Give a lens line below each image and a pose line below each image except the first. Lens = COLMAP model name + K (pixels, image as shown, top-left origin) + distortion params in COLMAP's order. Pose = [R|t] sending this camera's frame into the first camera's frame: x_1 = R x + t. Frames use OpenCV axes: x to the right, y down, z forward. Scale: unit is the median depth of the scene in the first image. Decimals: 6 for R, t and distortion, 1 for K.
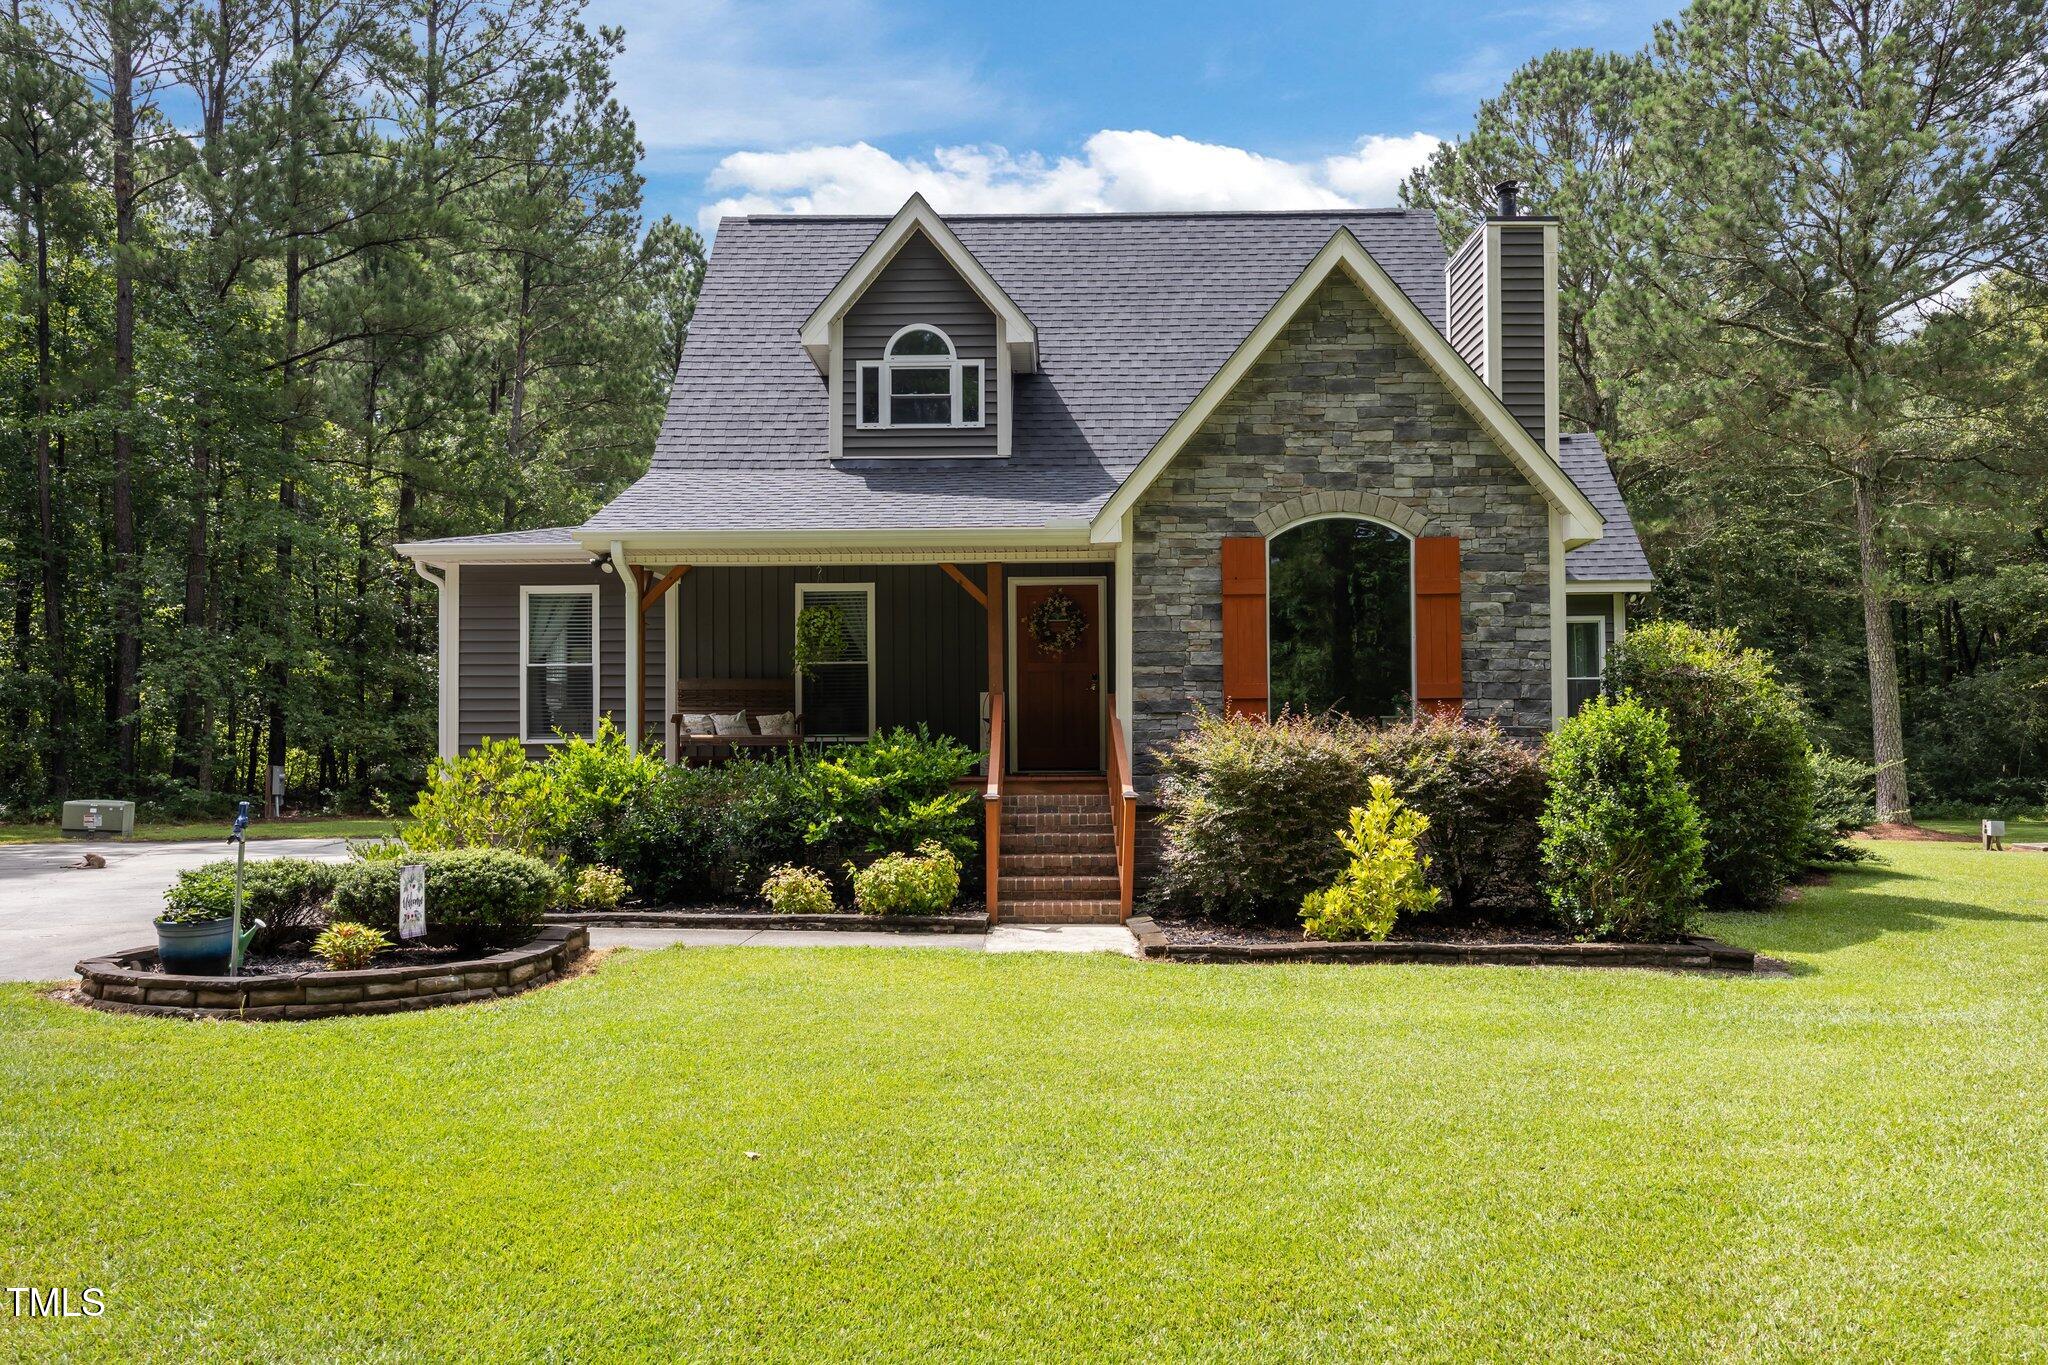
lens RADIAL K [[1484.6, 0, 1024.0], [0, 1484.6, 682.5], [0, 0, 1]] dist [-0.005093, -0.001600]
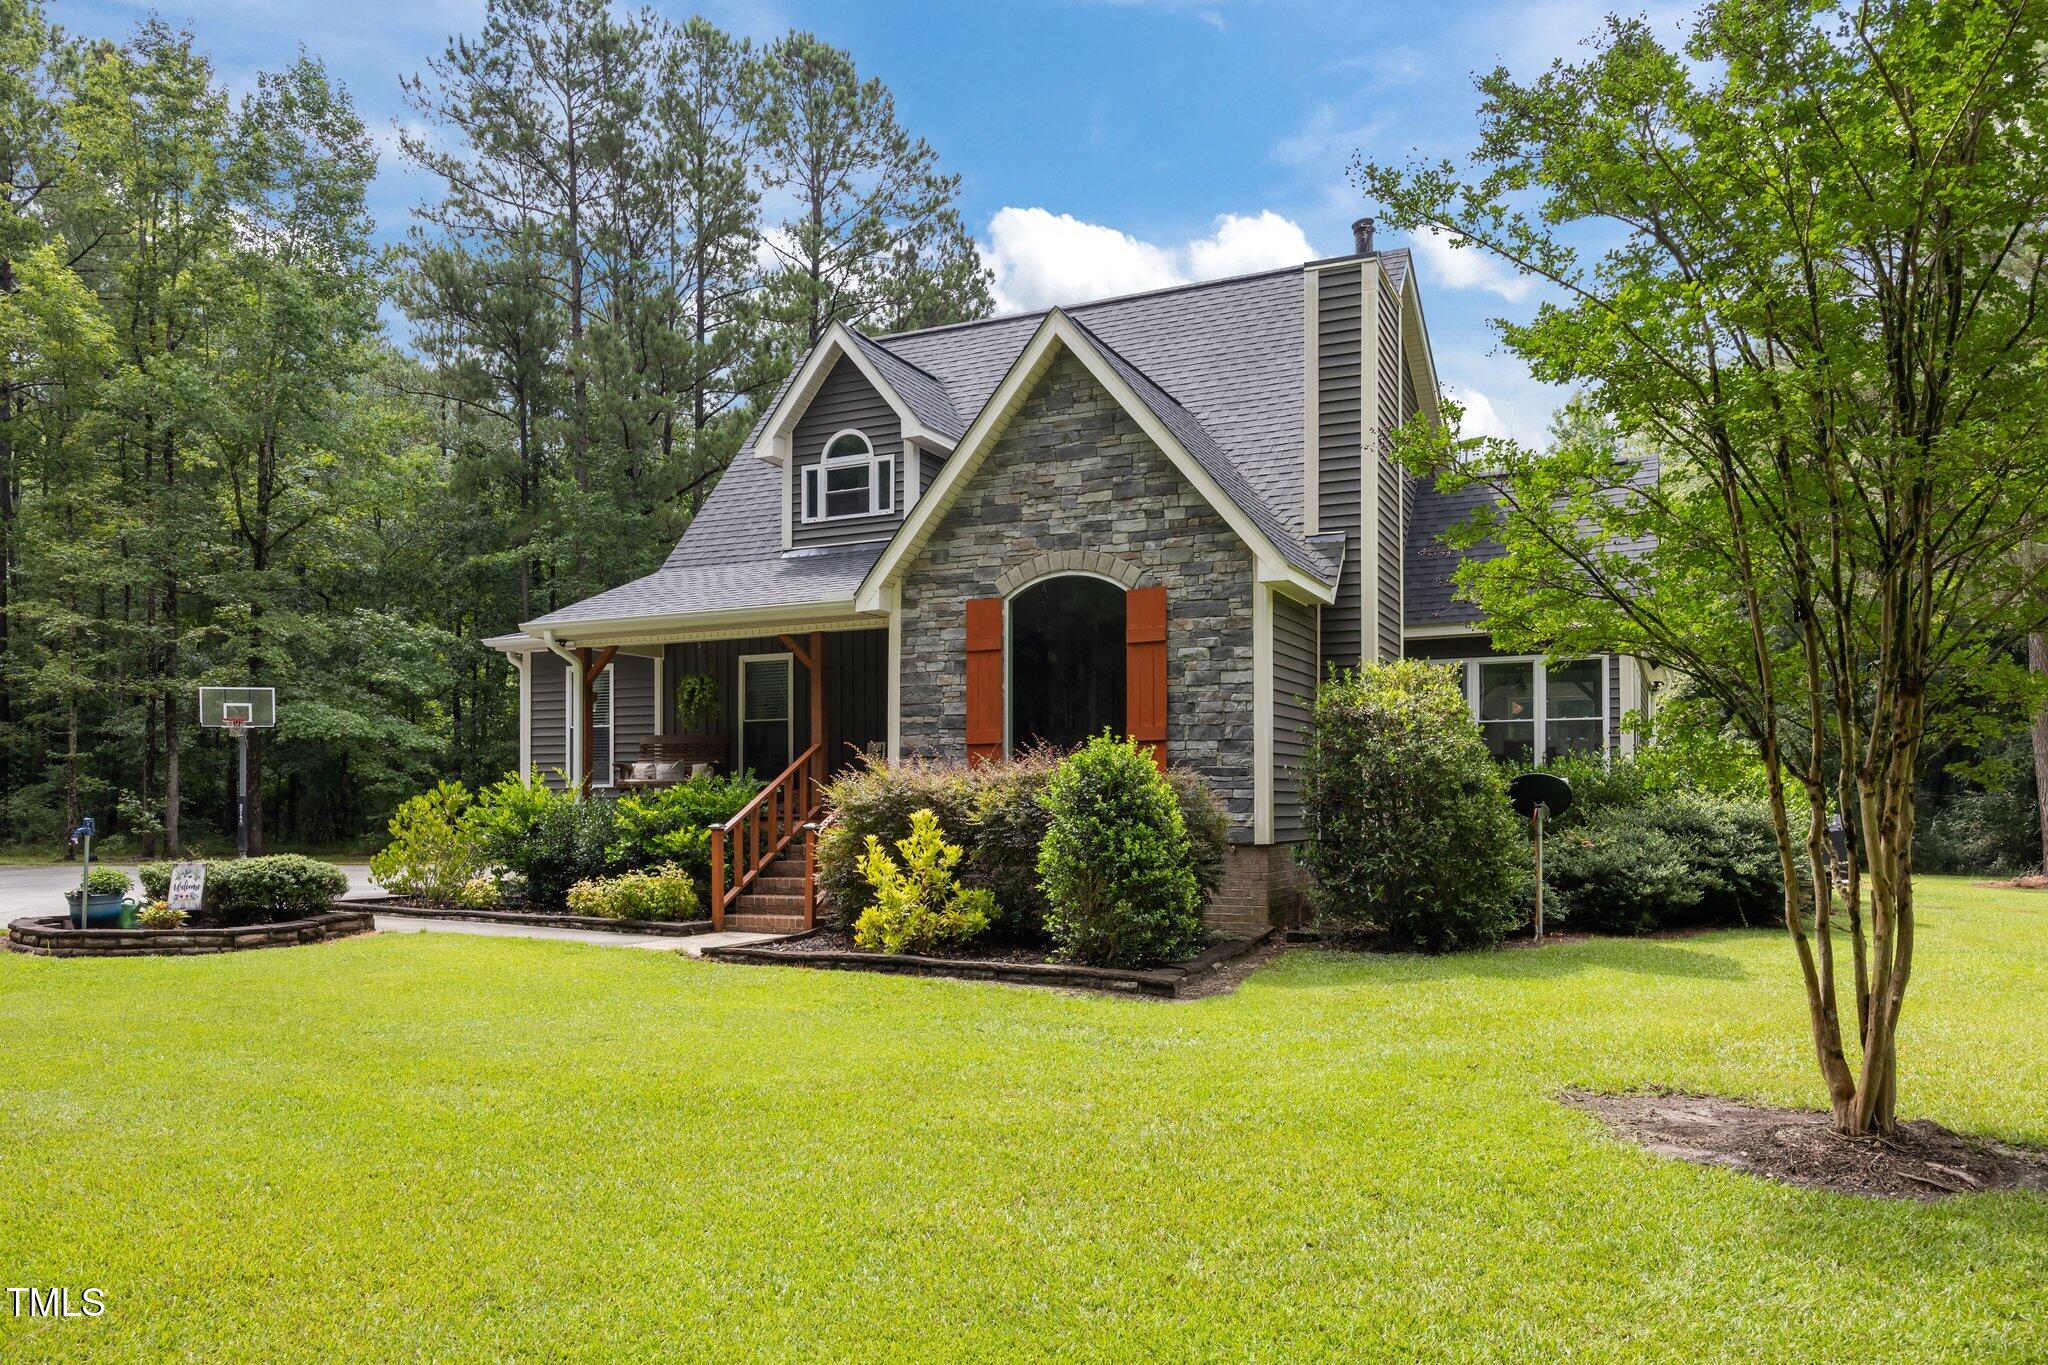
lens RADIAL K [[1413.7, 0, 1024.1], [0, 1413.7, 762.3], [0, 0, 1]] dist [-0.002118, 0.000079]
pose [[0.906754, -0.009745, -0.421548, 0.618329], [0.015641, 0.999822, 0.010532, 0.013977], [0.421371, -0.016143, 0.906745, 0.049545]]
